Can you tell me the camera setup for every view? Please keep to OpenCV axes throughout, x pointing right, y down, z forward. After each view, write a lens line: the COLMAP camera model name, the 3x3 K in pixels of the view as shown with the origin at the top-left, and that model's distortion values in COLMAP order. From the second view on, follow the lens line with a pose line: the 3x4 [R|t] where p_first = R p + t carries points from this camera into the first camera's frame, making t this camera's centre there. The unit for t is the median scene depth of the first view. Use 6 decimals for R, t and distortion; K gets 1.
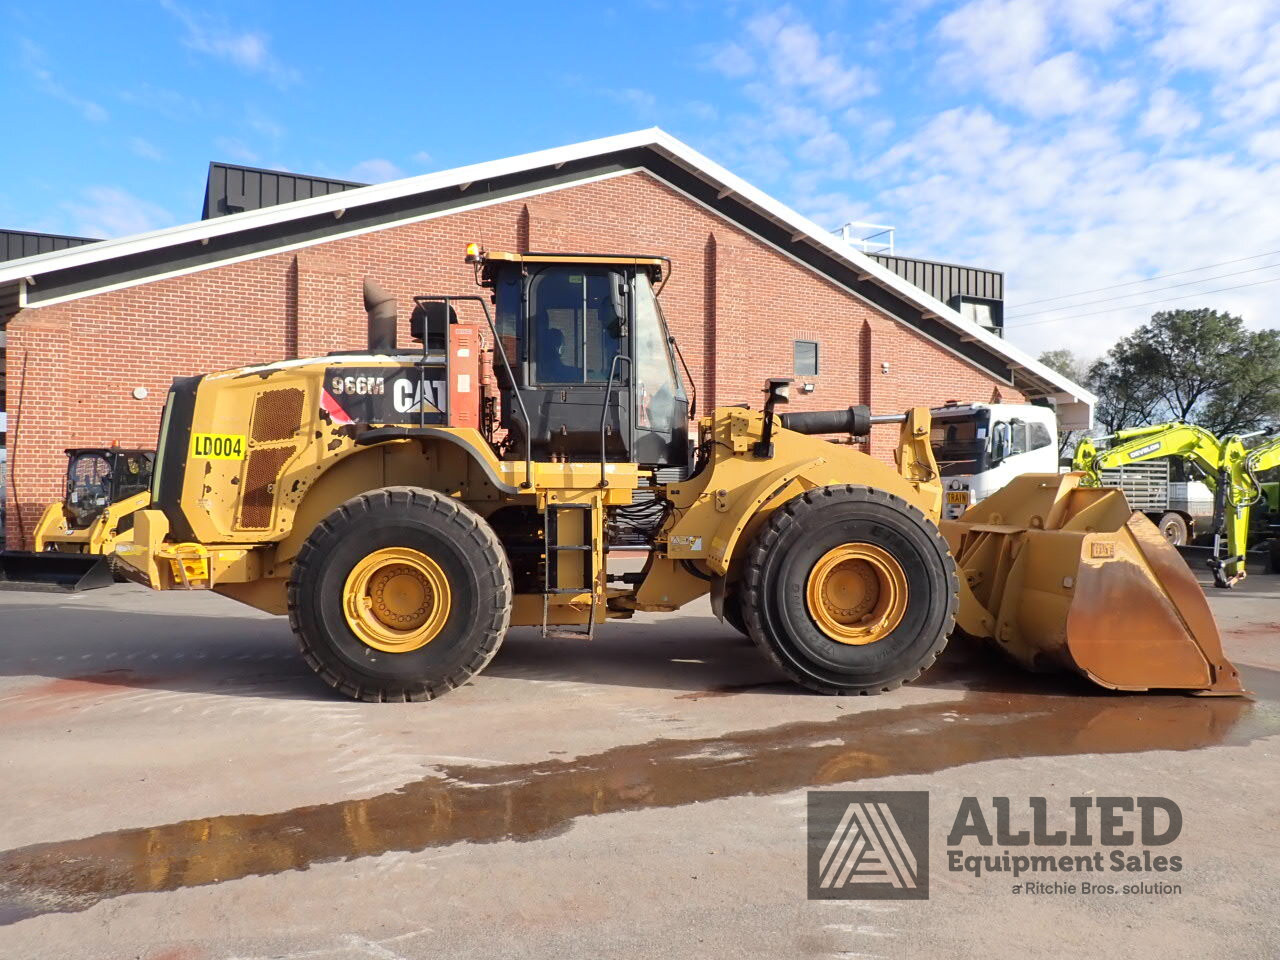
lens RADIAL K [[954.1, 0, 639.5], [0, 954.1, 488.2], [0, 0, 1]] dist [-0.005701, 0.002494]
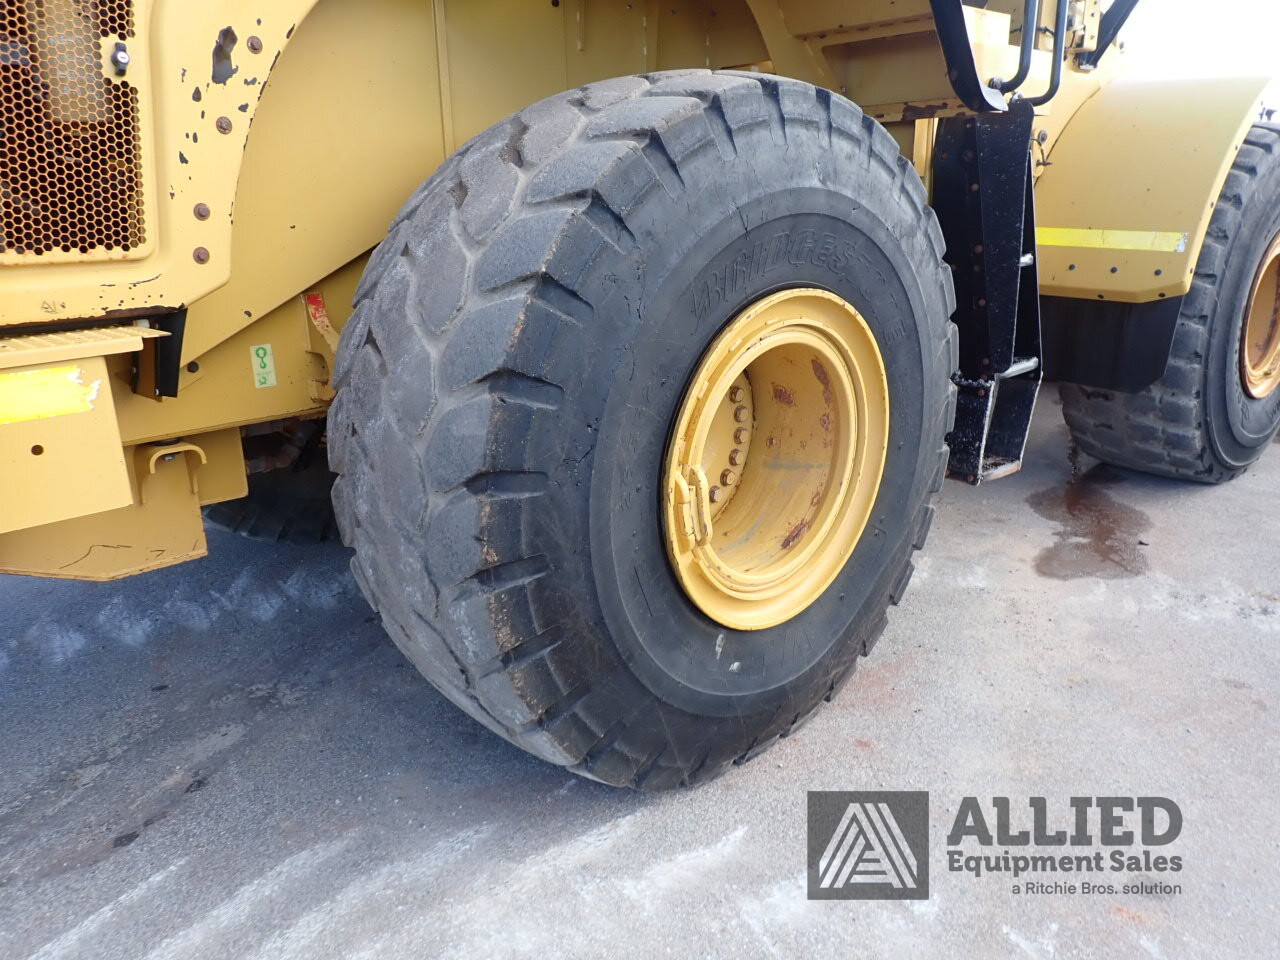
lens RADIAL K [[954.1, 0, 639.5], [0, 954.1, 488.2], [0, 0, 1]] dist [-0.005701, 0.002494]
pose [[0.786538, -0.195401, 0.585812, -0.430052], [0.015169, 0.954447, 0.297995, 0.030148], [-0.617355, -0.225499, 0.753673, 0.726599]]
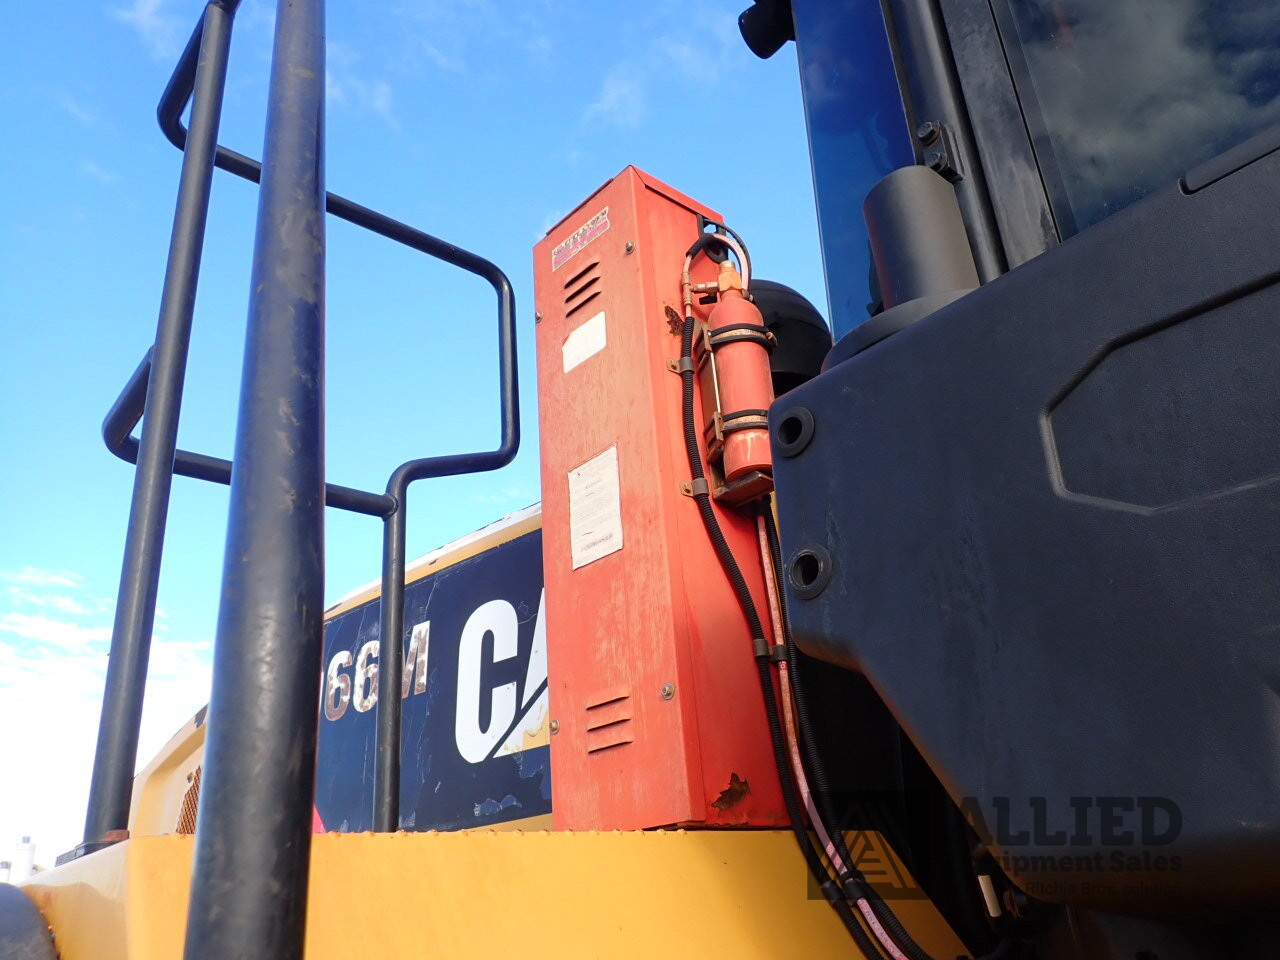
lens RADIAL K [[954.1, 0, 639.5], [0, 954.1, 488.2], [0, 0, 1]] dist [-0.005701, 0.002494]
pose [[0.612587, -0.367481, -0.699782, -0.070353], [0.086981, 0.911313, -0.402421, -0.049428], [0.785603, 0.185651, 0.590222, 0.907688]]
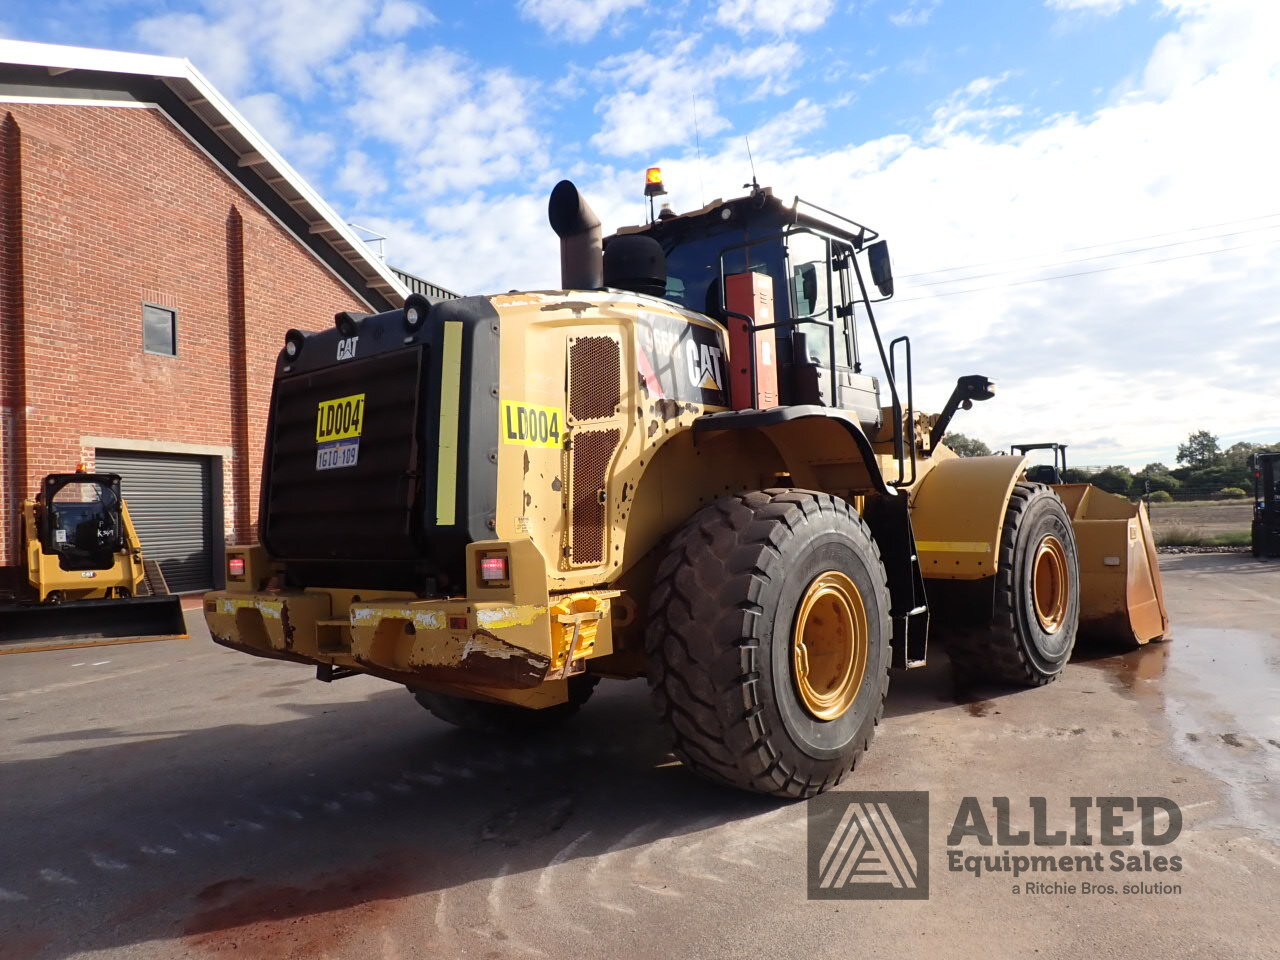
lens RADIAL K [[954.1, 0, 639.5], [0, 954.1, 488.2], [0, 0, 1]] dist [-0.005701, 0.002494]
pose [[0.708881, -0.013988, 0.705190, -0.783936], [0.035201, 0.999259, -0.015565, 0.005246], [-0.704450, 0.035857, 0.708848, 0.537180]]
